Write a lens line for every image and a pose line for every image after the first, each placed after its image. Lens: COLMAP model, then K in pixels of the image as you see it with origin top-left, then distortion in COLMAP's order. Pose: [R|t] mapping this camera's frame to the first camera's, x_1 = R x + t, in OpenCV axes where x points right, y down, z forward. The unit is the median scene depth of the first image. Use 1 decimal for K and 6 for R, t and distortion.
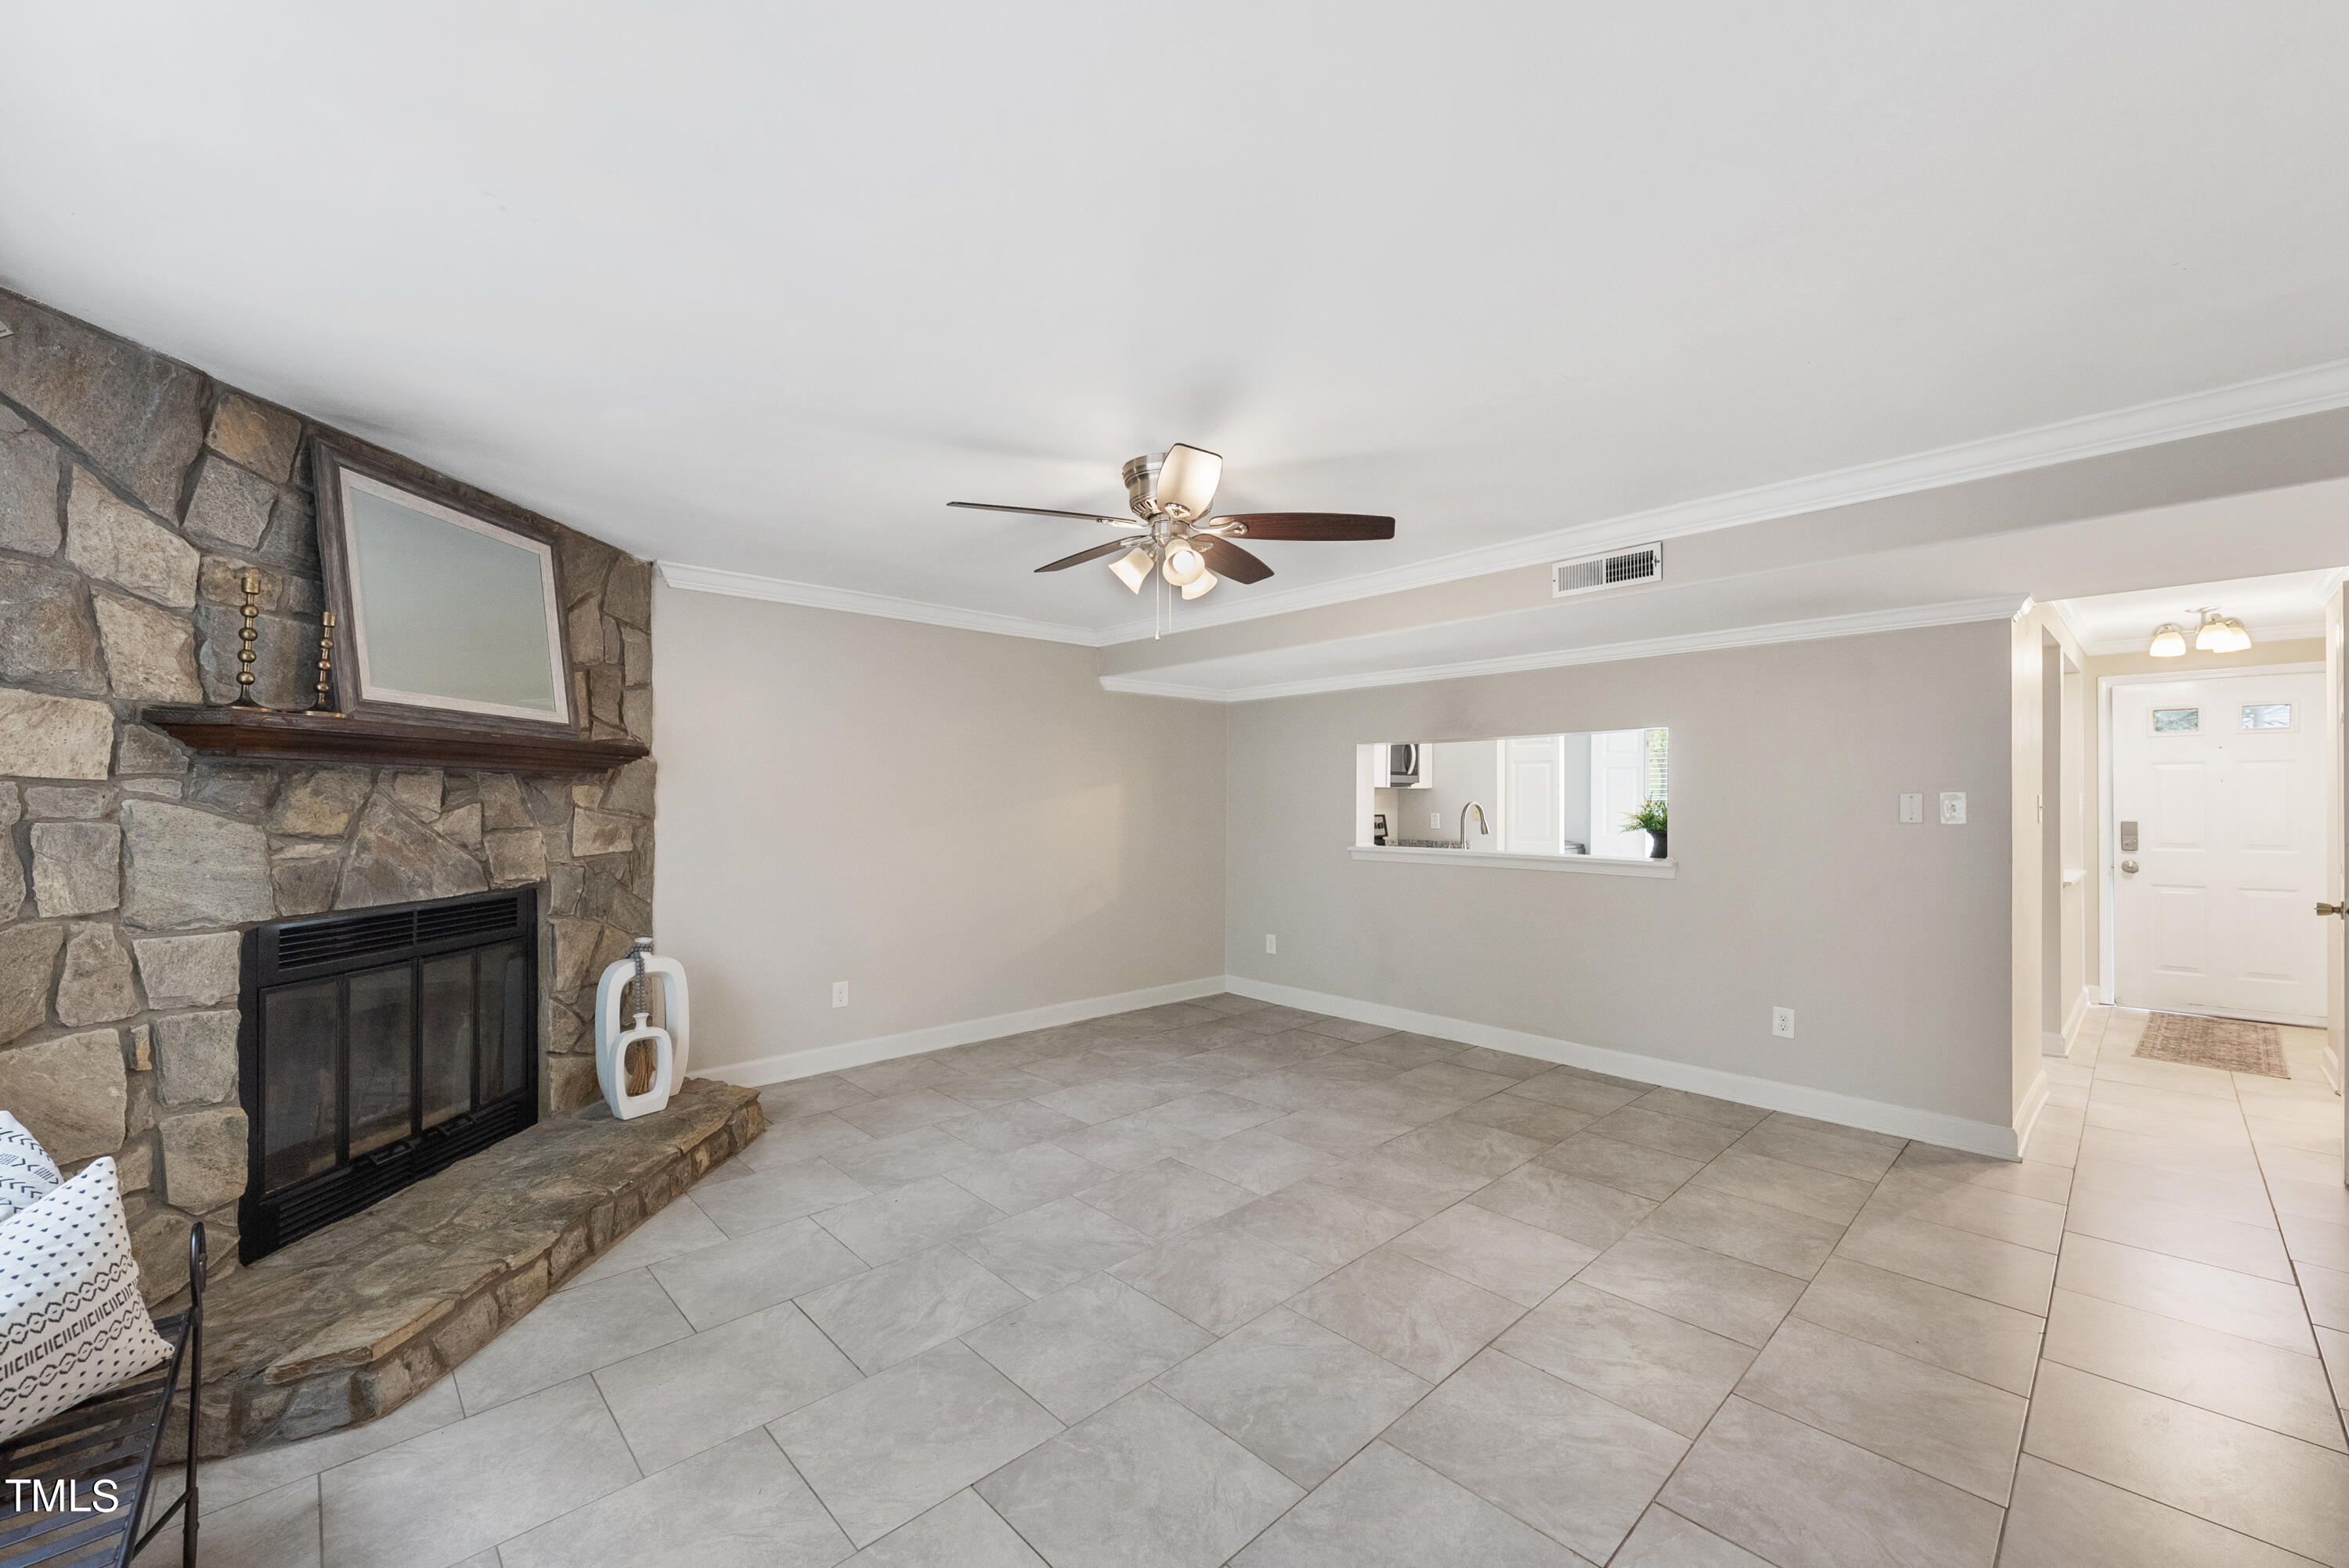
lens RADIAL K [[924.3, 0, 1174.5], [0, 924.3, 784.0], [0, 0, 1]] dist [0.002075, 0.000086]
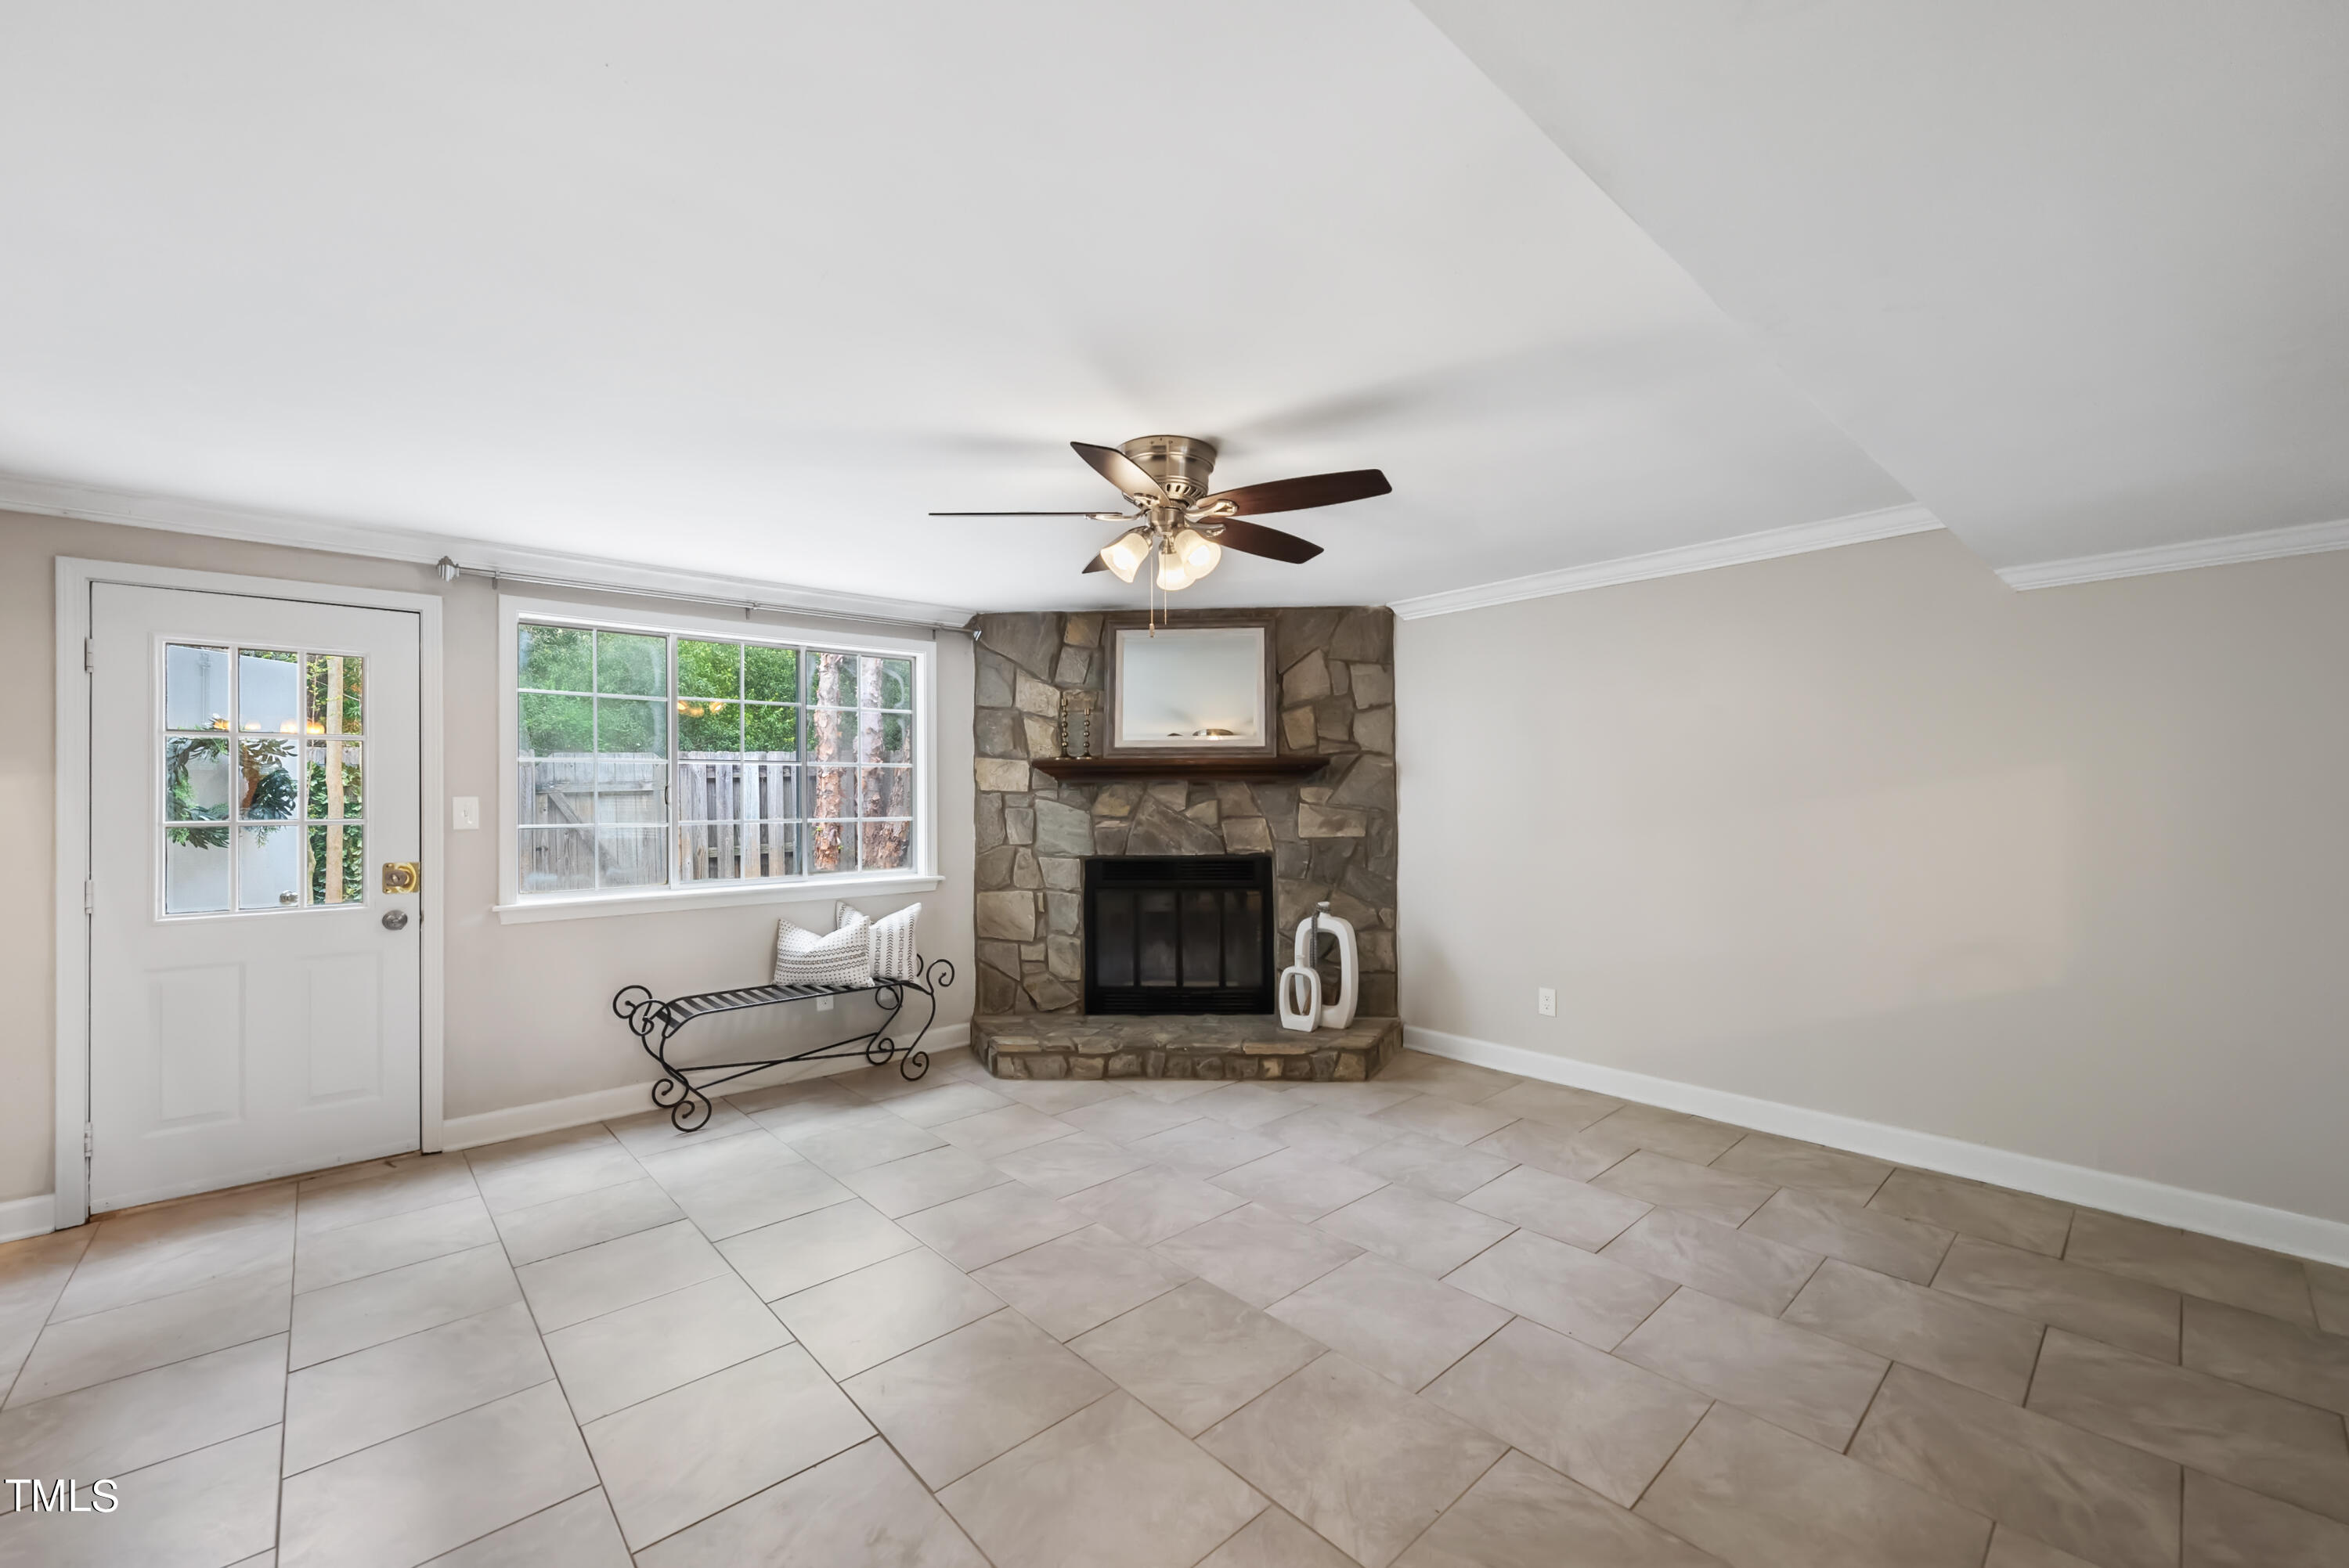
lens RADIAL K [[924.3, 0, 1174.5], [0, 924.3, 784.0], [0, 0, 1]] dist [0.002075, 0.000086]
pose [[-0.015588, -0.013374, -0.999789, 0.844541], [0.025347, 0.999584, -0.013767, 0.012283], [0.999557, -0.025556, -0.015242, 0.910847]]
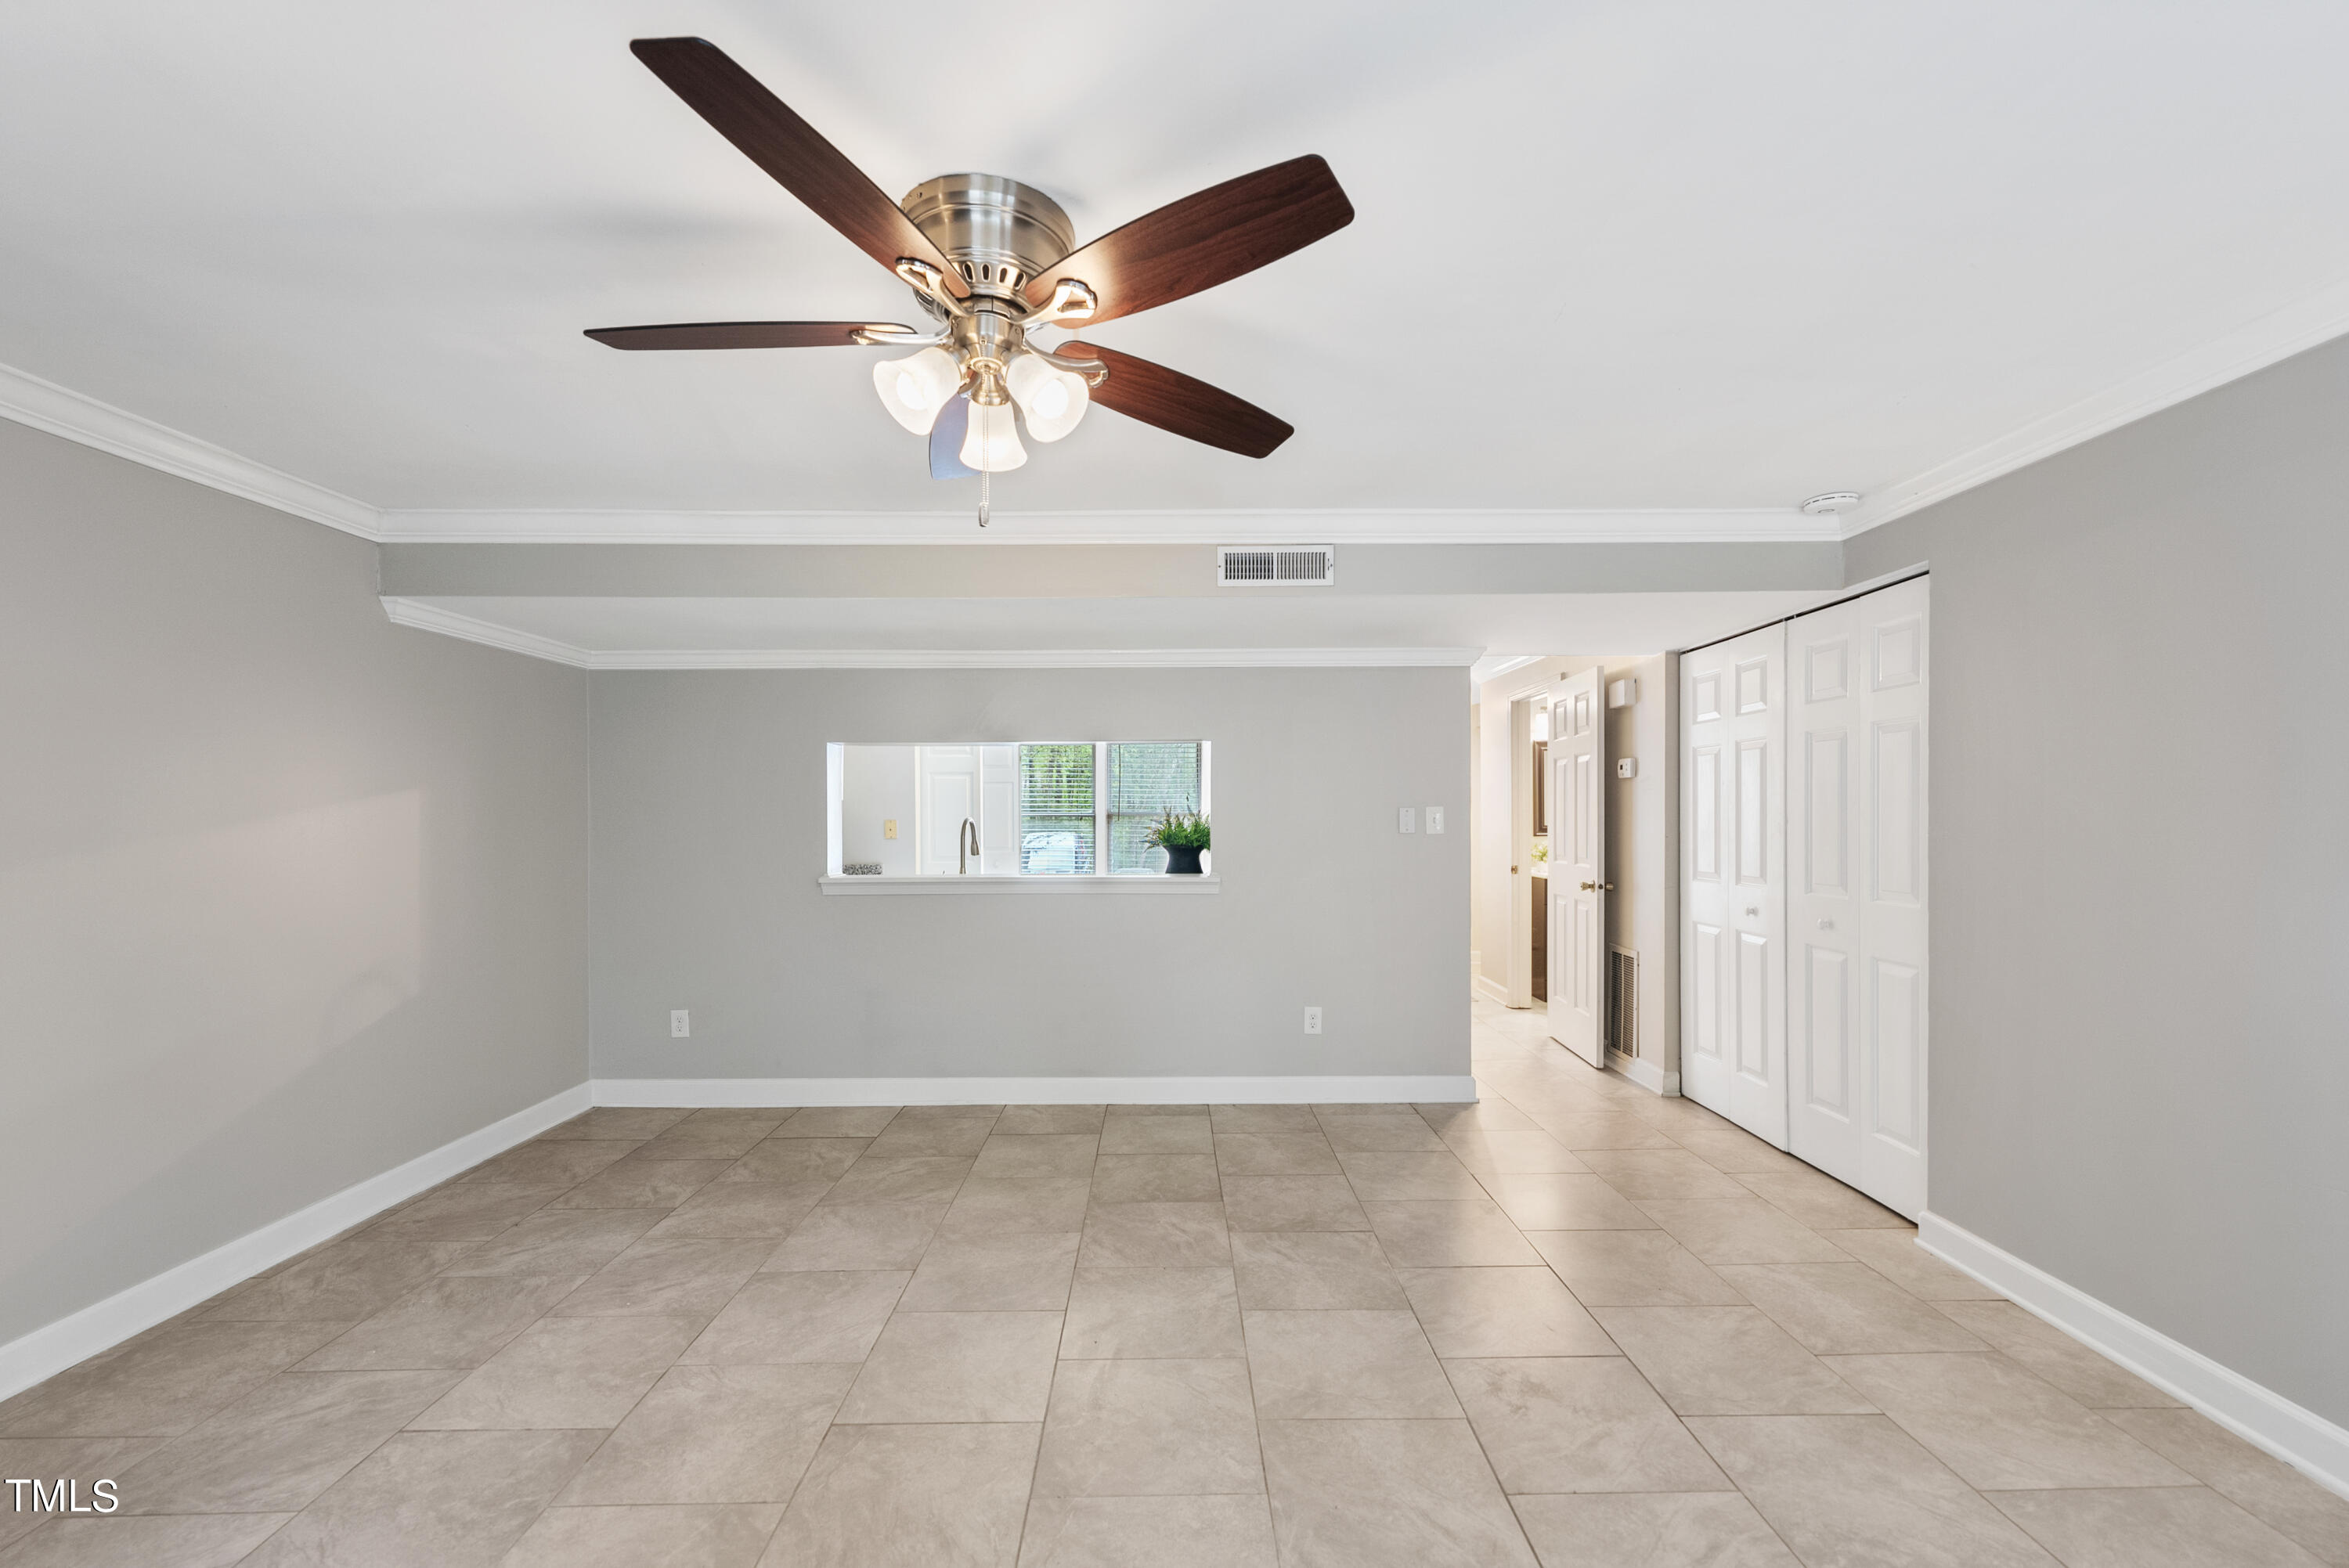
lens RADIAL K [[943.8, 0, 1177.3], [0, 943.8, 818.3], [0, 0, 1]] dist [-0.000016, -0.000110]
pose [[0.673916, -0.006641, 0.738778, -0.316492], [-0.008407, 0.999826, 0.016656, 0.006734], [-0.738760, -0.017435, 0.673743, 0.467252]]
